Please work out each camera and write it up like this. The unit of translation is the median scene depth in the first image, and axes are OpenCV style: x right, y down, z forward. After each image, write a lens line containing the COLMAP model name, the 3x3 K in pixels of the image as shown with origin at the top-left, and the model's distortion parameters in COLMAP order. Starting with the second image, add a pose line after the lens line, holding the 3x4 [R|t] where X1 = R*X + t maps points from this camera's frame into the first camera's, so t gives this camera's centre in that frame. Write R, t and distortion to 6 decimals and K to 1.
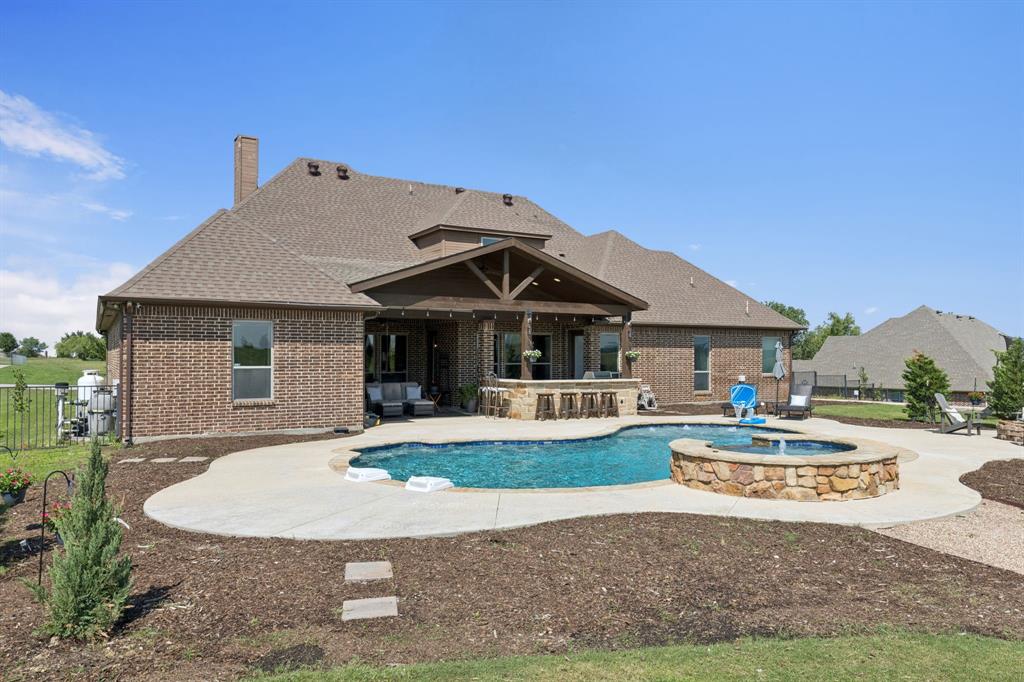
lens RADIAL K [[733.3, 0, 512.0], [0, 733.3, 341.0], [0, 0, 1]] dist [-0.001520, -0.000208]
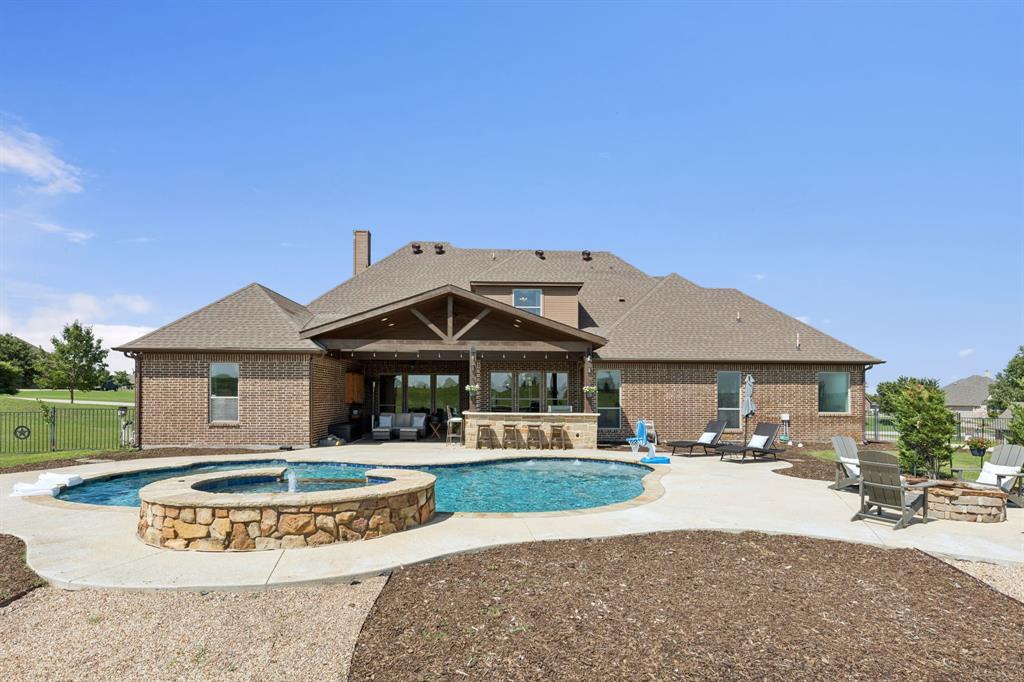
lens RADIAL K [[563.9, 0, 513.6], [0, 563.9, 388.3], [0, 0, 1]] dist [0.003272, 0.000412]
pose [[0.873454, -0.004387, -0.486888, 0.495684], [0.005496, 0.999985, 0.000851, 0.016947], [0.486876, -0.003419, 0.873464, 0.286174]]
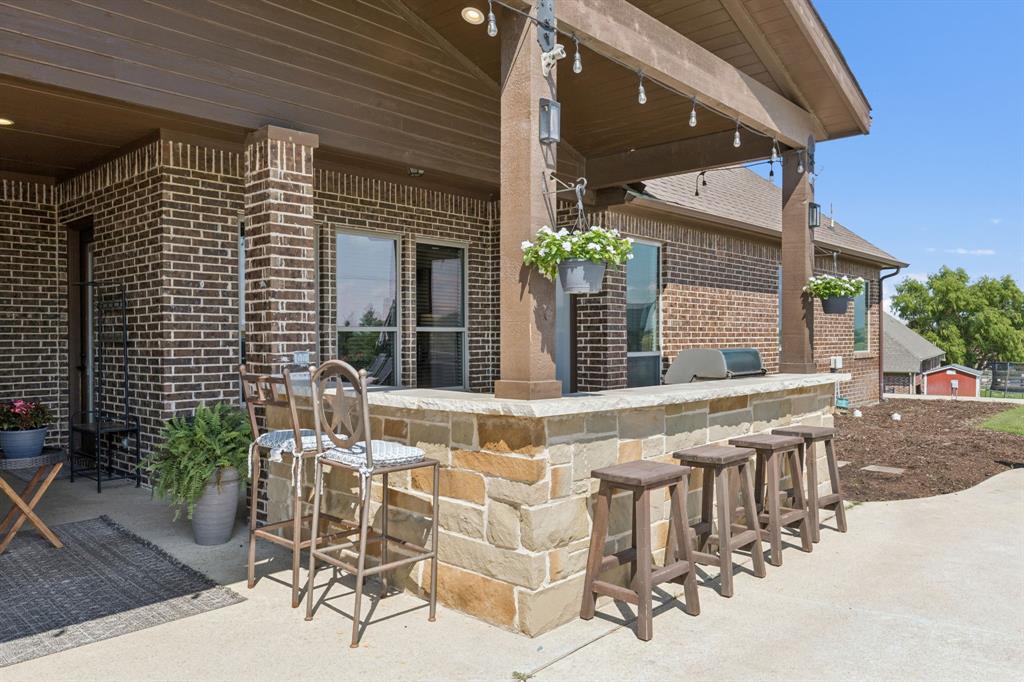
lens RADIAL K [[733.3, 0, 512.0], [0, 733.3, 341.0], [0, 0, 1]] dist [-0.001520, -0.000208]
pose [[0.954143, -0.007391, 0.299261, -0.038864], [0.000125, 0.999705, 0.024293, 0.034995], [-0.299352, -0.023142, 0.953862, 0.836468]]
